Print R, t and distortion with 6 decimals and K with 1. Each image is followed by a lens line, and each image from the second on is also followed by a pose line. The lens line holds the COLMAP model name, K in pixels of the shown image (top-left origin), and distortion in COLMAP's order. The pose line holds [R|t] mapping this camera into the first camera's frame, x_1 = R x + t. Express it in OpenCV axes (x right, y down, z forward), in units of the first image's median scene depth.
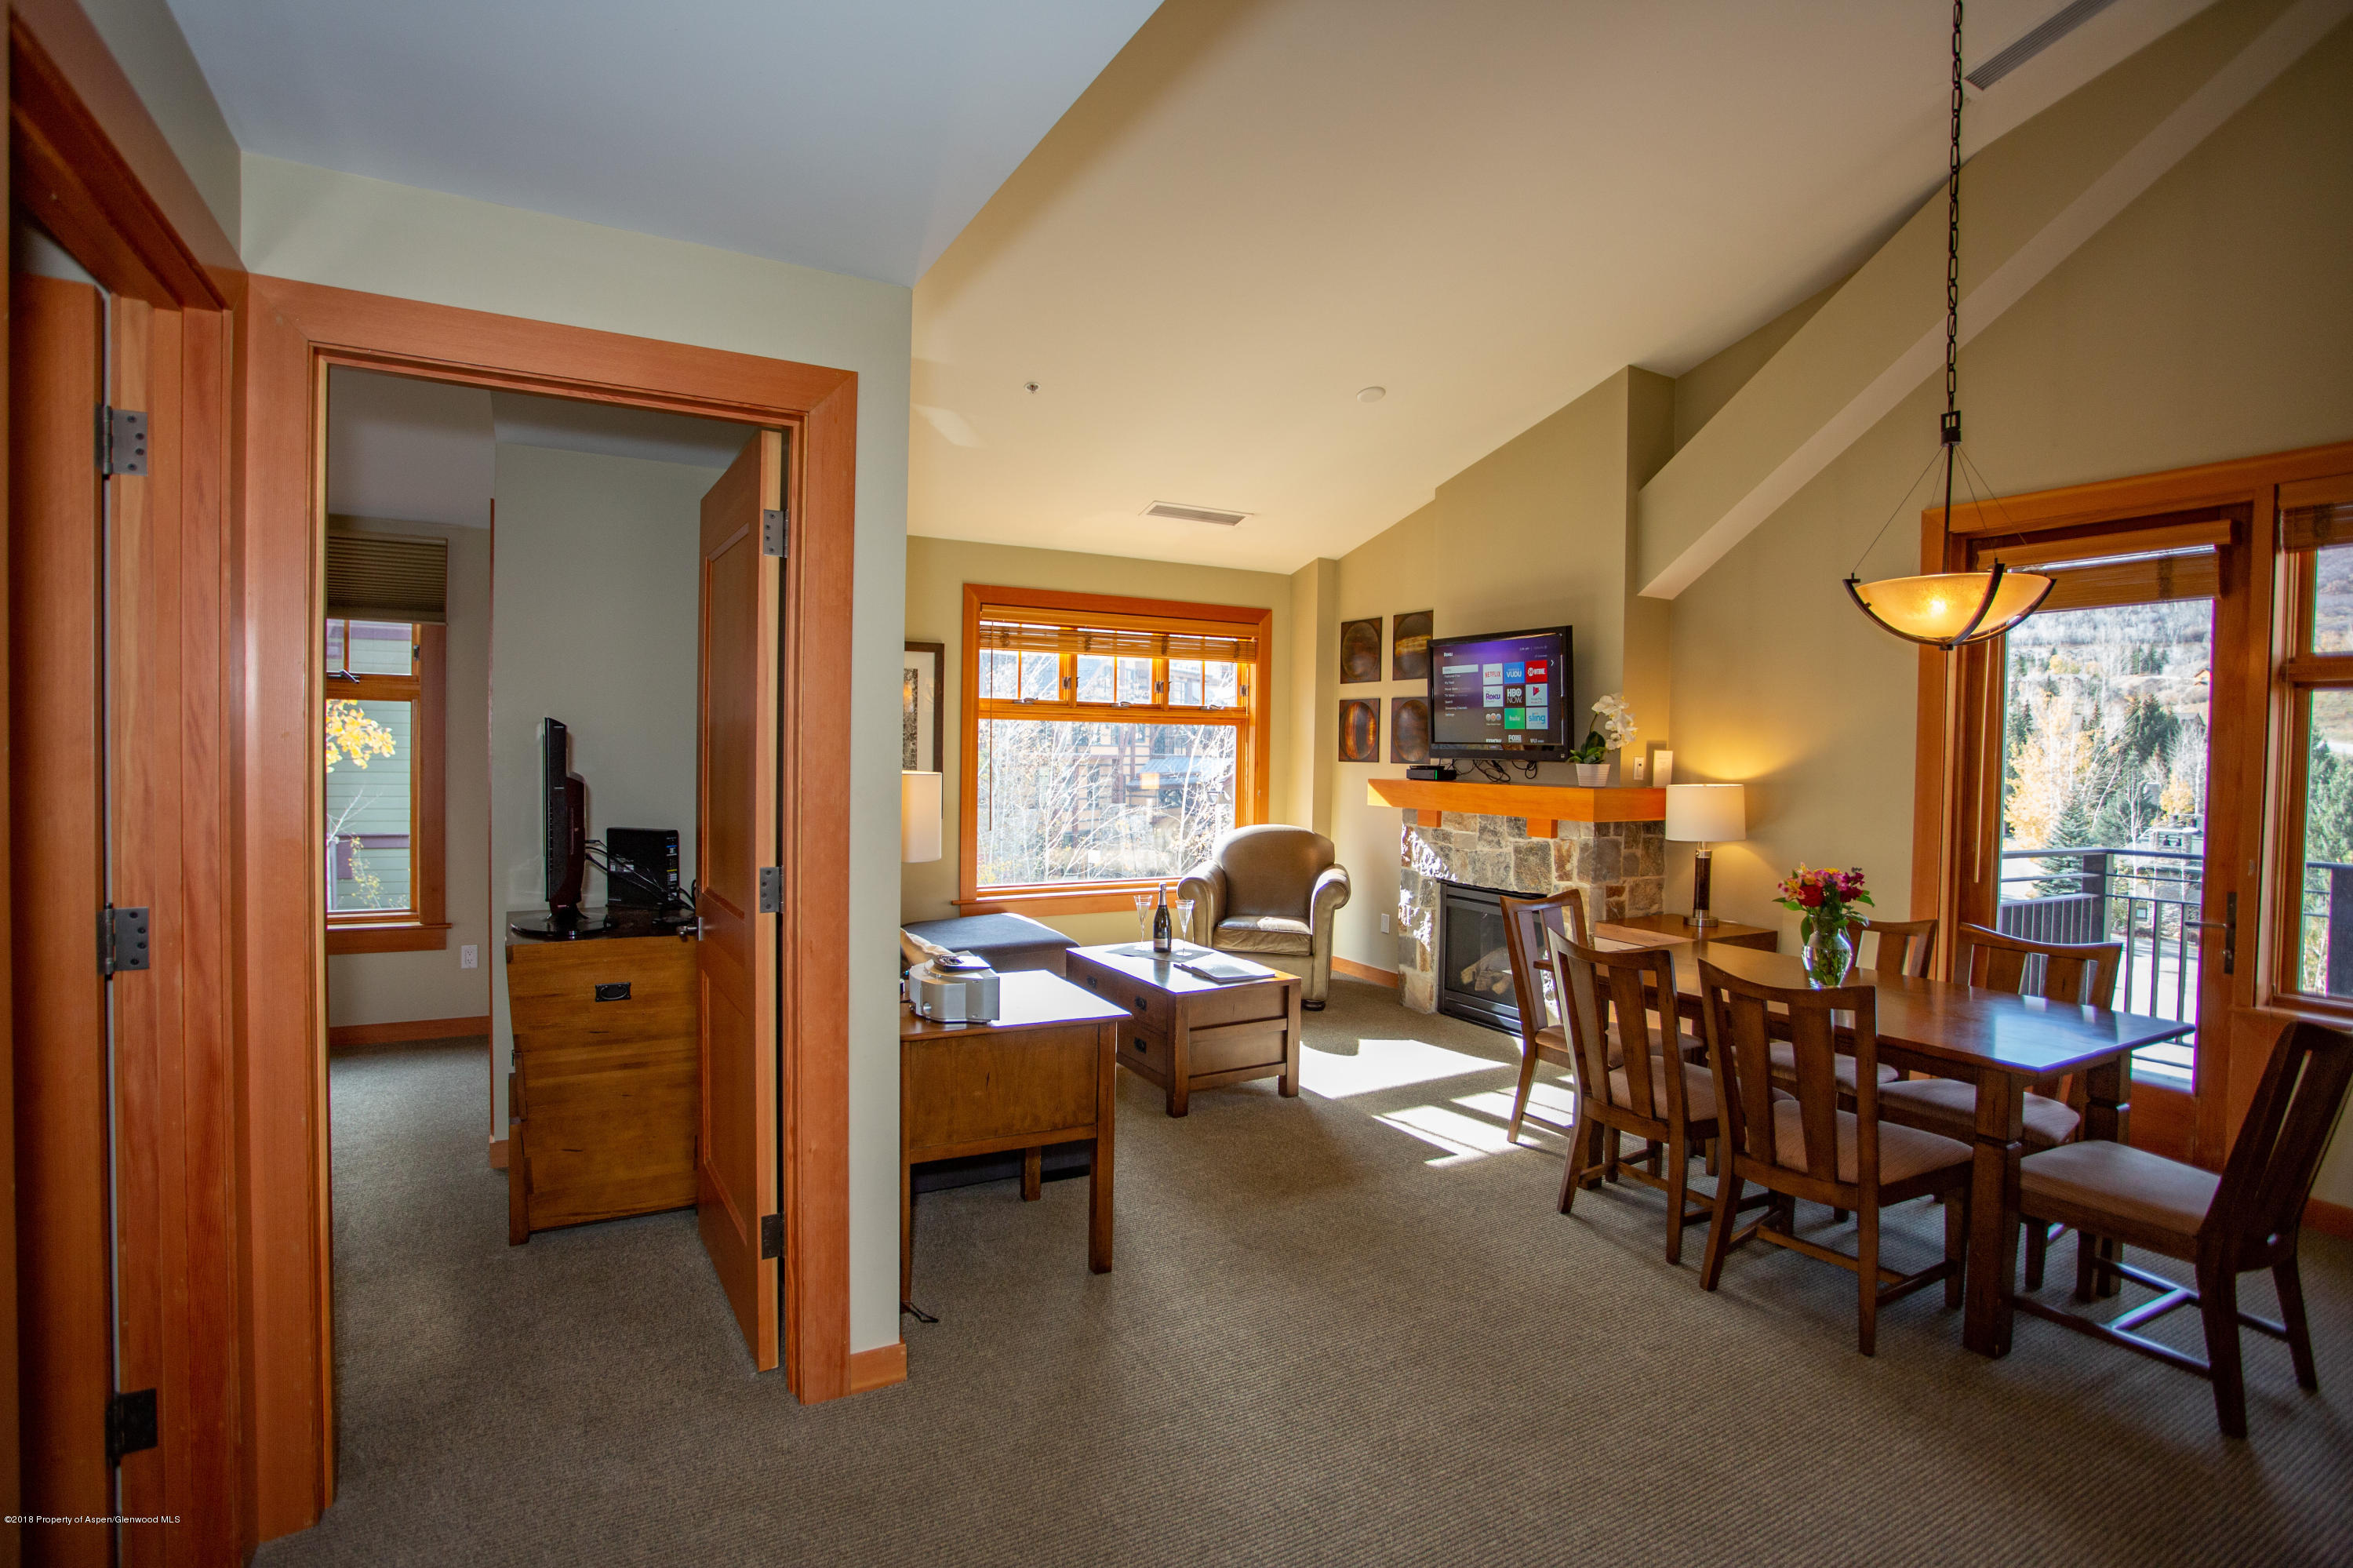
lens RADIAL K [[1199.7, 0, 1183.7], [0, 1199.7, 790.8], [0, 0, 1]] dist [0.029612, 0.000611]
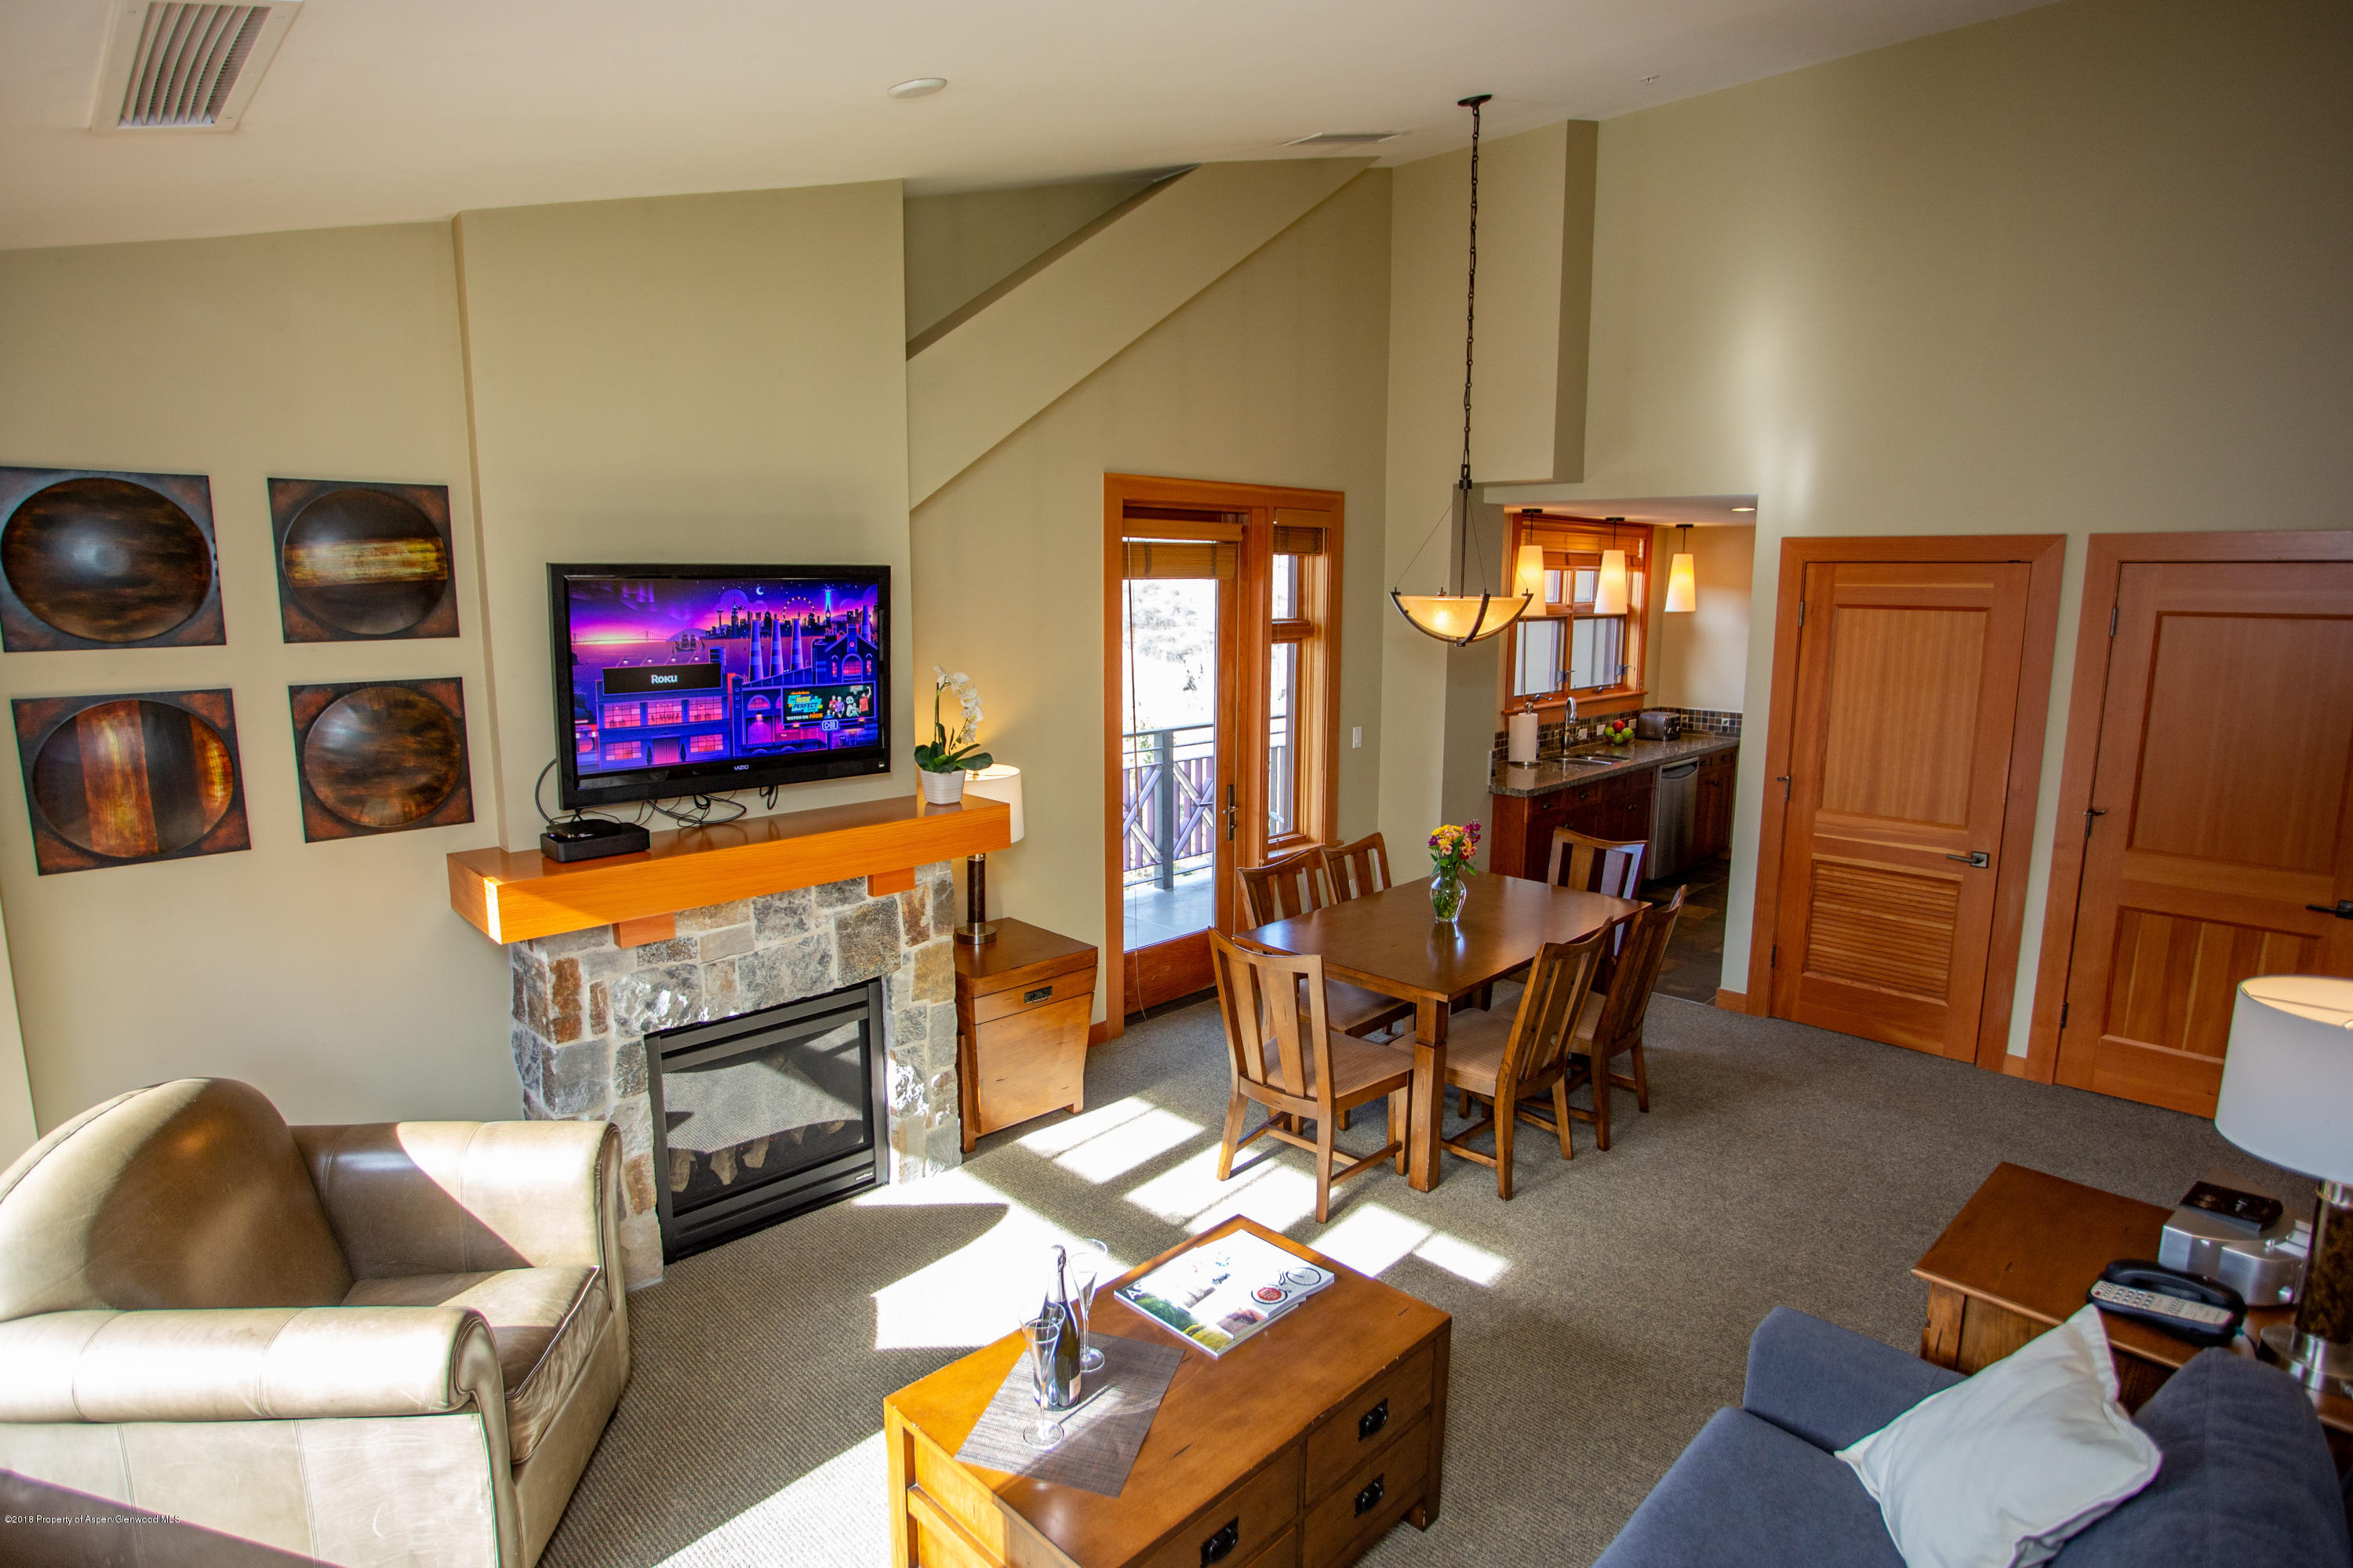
lens RADIAL K [[1199.7, 0, 1175.7], [0, 1199.7, 770.0], [0, 0, 1]] dist [0.029612, 0.000611]
pose [[-0.231726, -0.181019, 0.955790, -0.294201], [0.017033, 0.981628, 0.190042, -0.123484], [-0.972632, 0.060317, -0.224385, 0.812526]]
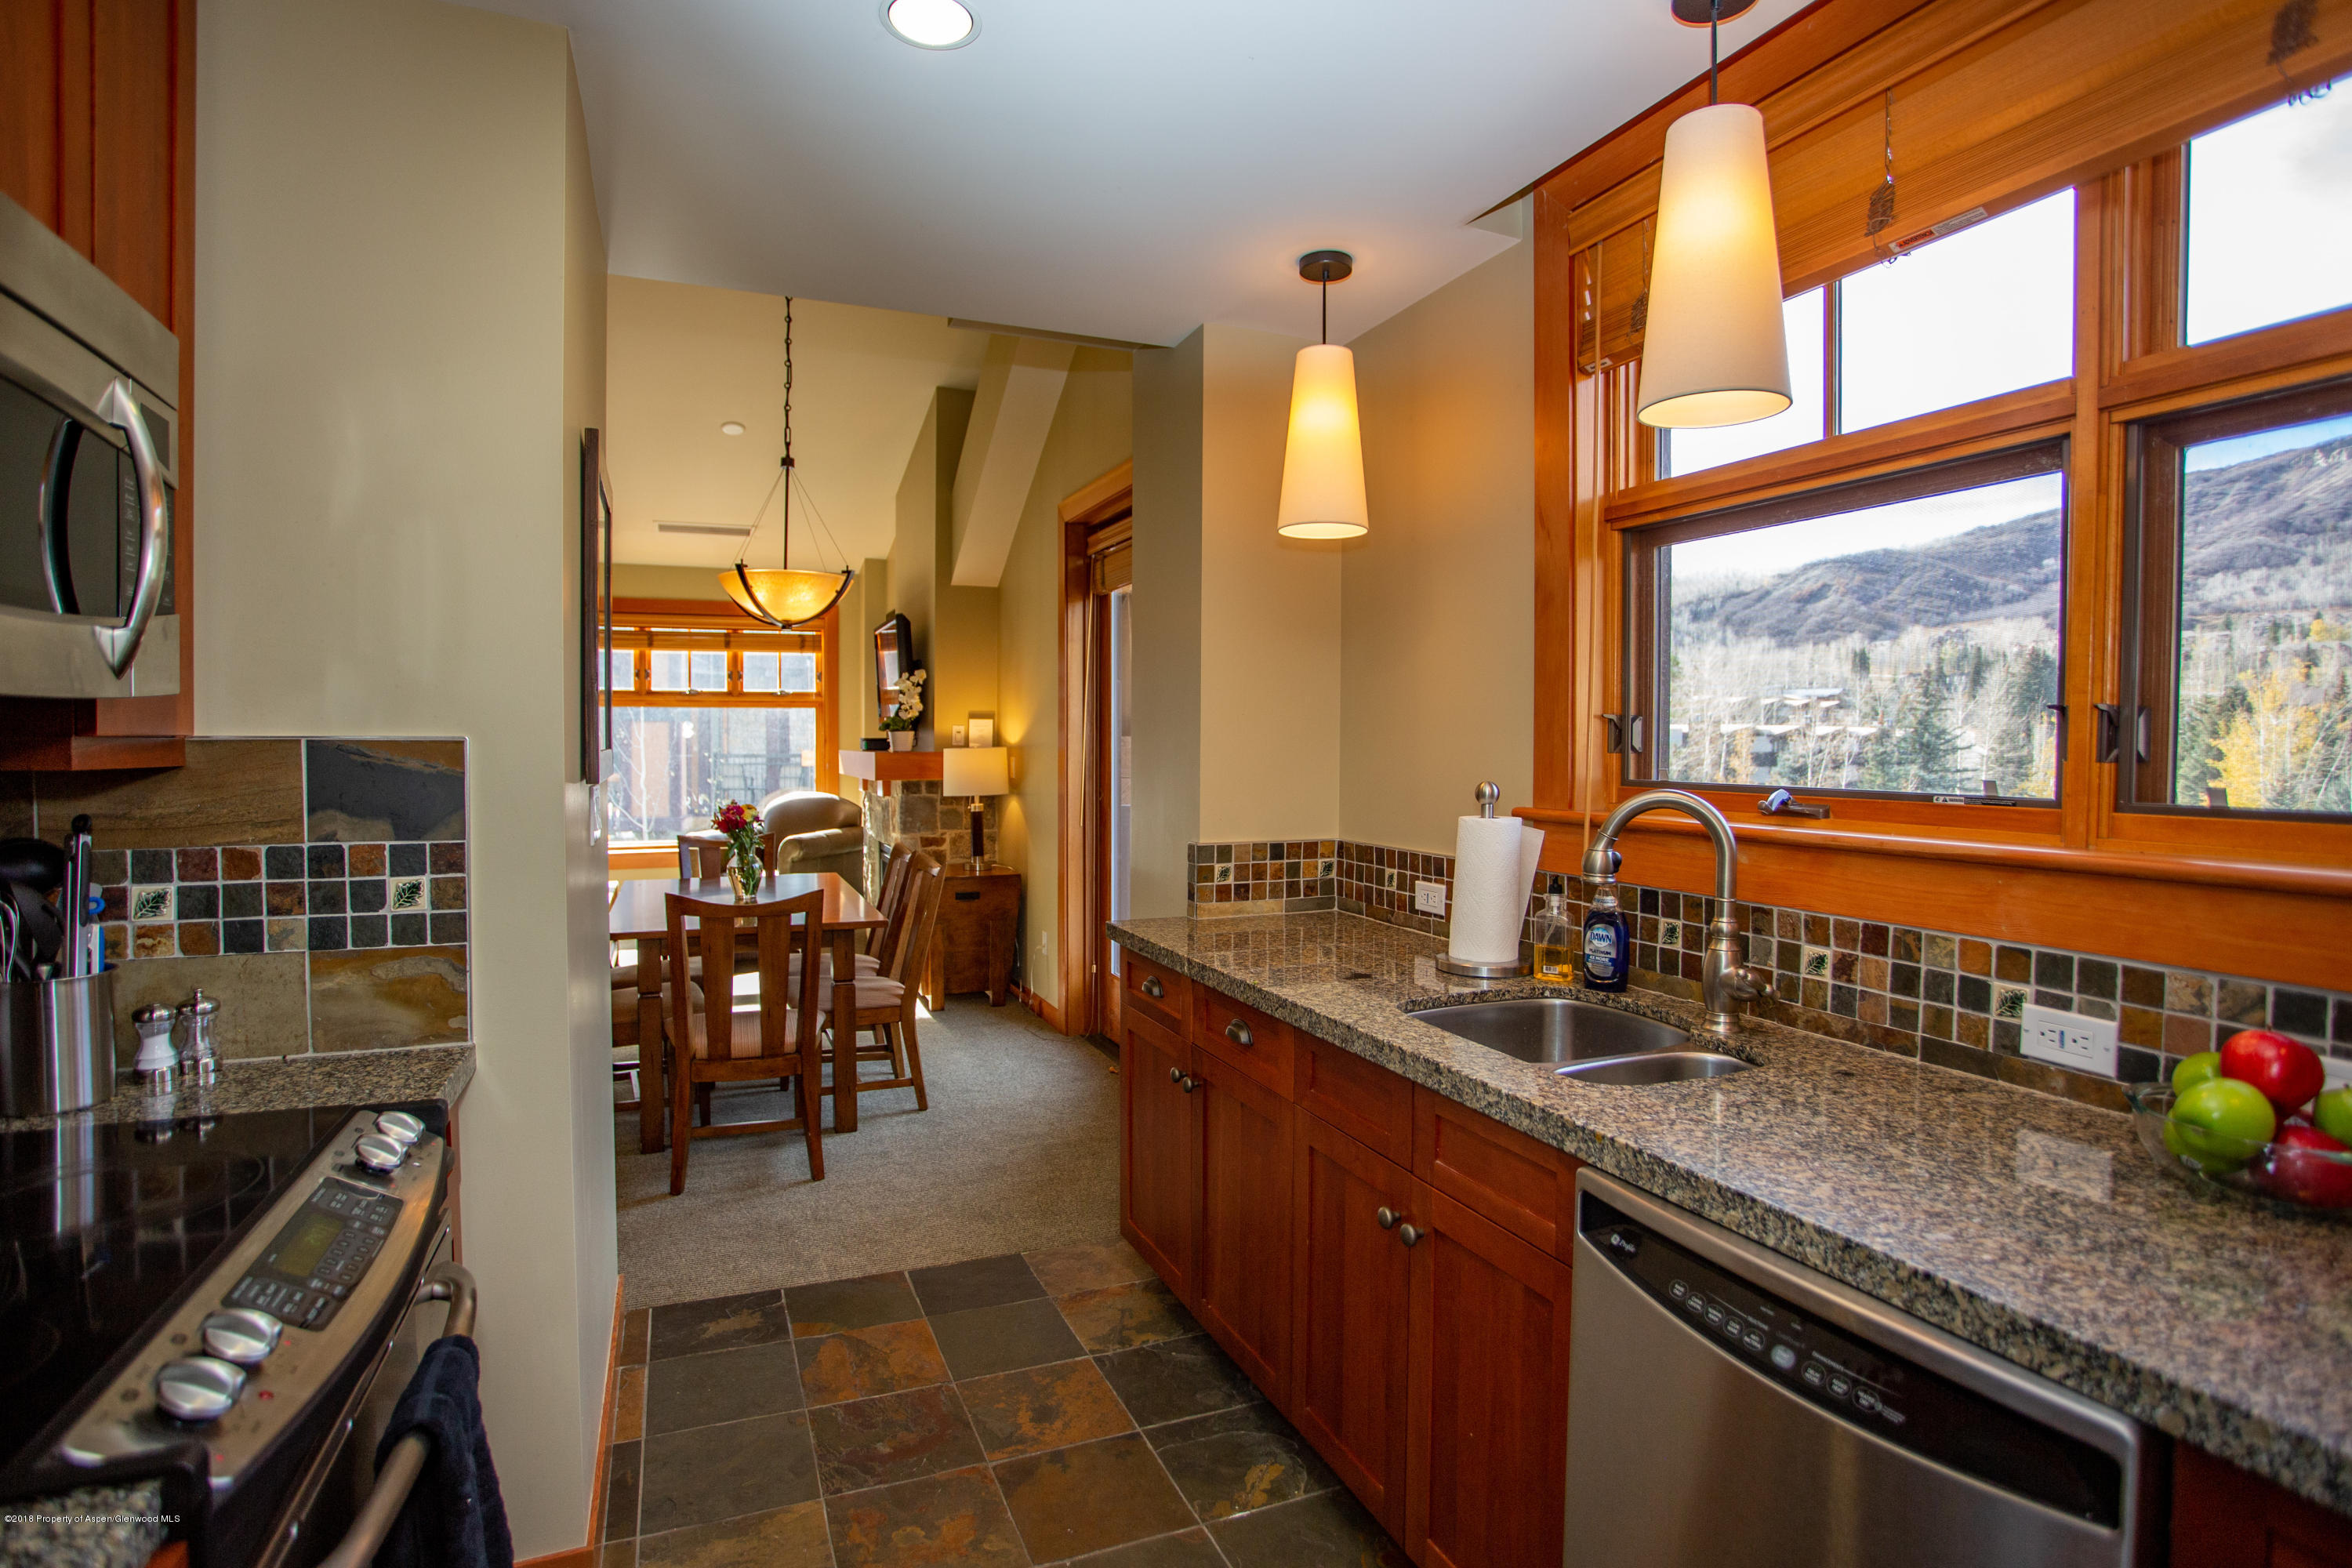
lens RADIAL K [[1199.1, 0, 1157.7], [0, 1199.1, 769.0], [0, 0, 1]] dist [0.029612, 0.000611]
pose [[0.986501, -0.014374, -0.163123, 0.616763], [0.011584, 0.999770, -0.018038, 0.030129], [0.163345, 0.015905, 0.986441, -0.078456]]
